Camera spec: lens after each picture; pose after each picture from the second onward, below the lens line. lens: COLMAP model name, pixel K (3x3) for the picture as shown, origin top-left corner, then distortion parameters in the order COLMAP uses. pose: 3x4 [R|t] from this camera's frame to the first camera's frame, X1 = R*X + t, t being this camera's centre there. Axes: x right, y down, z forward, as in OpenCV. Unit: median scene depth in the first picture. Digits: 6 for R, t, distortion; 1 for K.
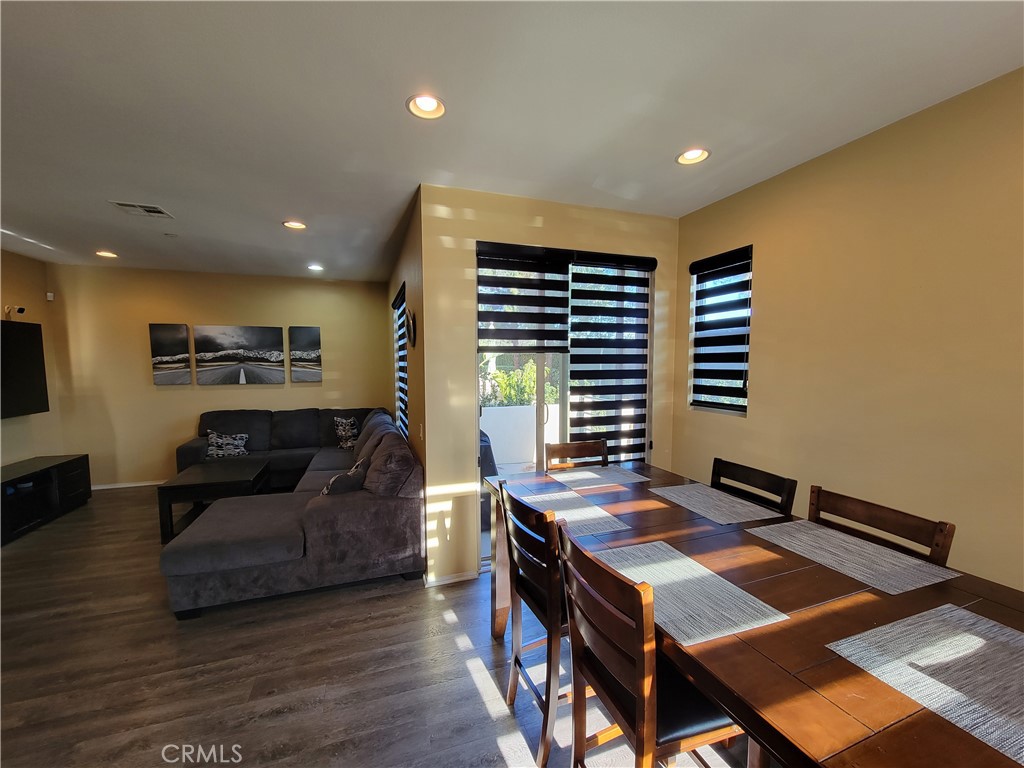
lens RADIAL K [[420.3, 0, 509.1], [0, 420.3, 394.1], [0, 0, 1]] dist [-0.002871, 0.000076]
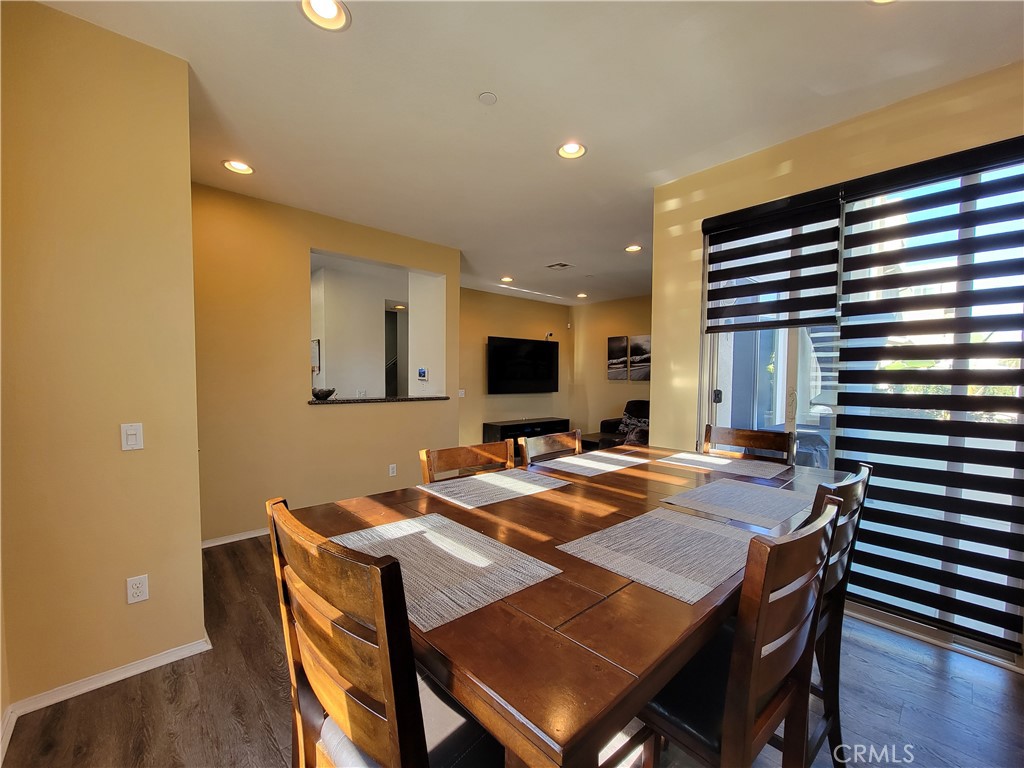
lens RADIAL K [[420.3, 0, 509.2], [0, 420.3, 391.5], [0, 0, 1]] dist [-0.002871, 0.000076]
pose [[0.385455, 0.039371, -0.921886, 0.366917], [-0.082069, 0.996593, 0.008247, 0.036513], [0.919070, 0.072480, 0.387373, 0.124168]]
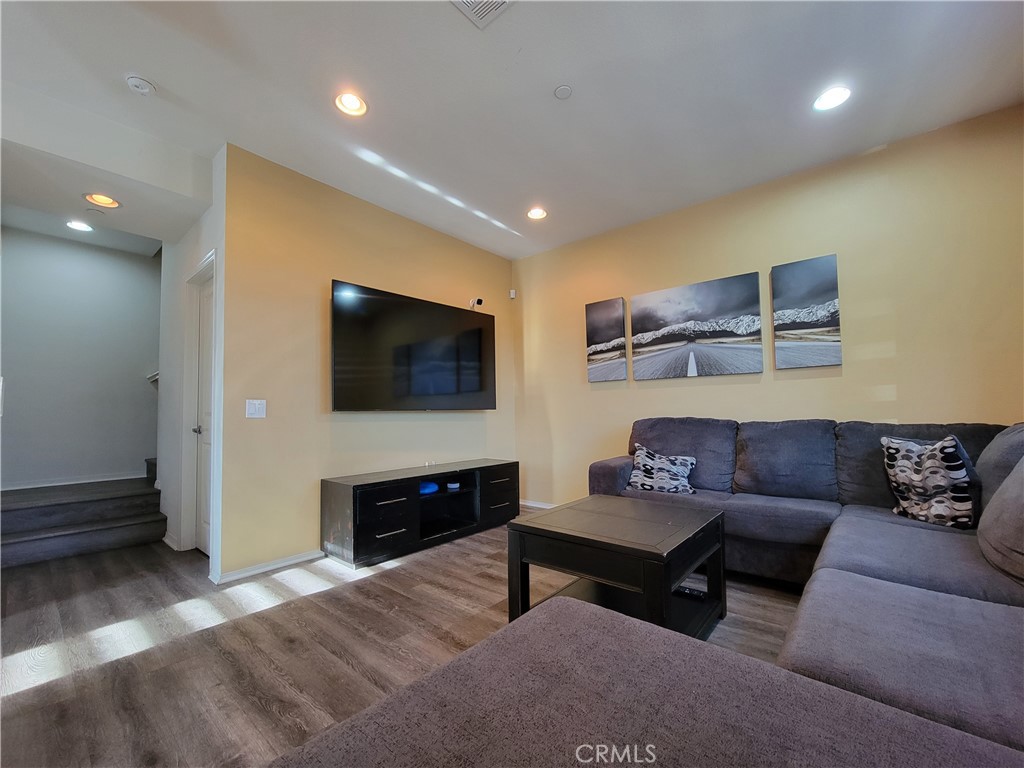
lens RADIAL K [[420.3, 0, 511.9], [0, 420.3, 394.6], [0, 0, 1]] dist [-0.002871, 0.000076]
pose [[0.508837, -0.041859, -0.859845, -0.254762], [-0.055499, 0.995144, -0.081289, 0.070818], [0.859072, 0.089083, 0.504043, 0.492238]]
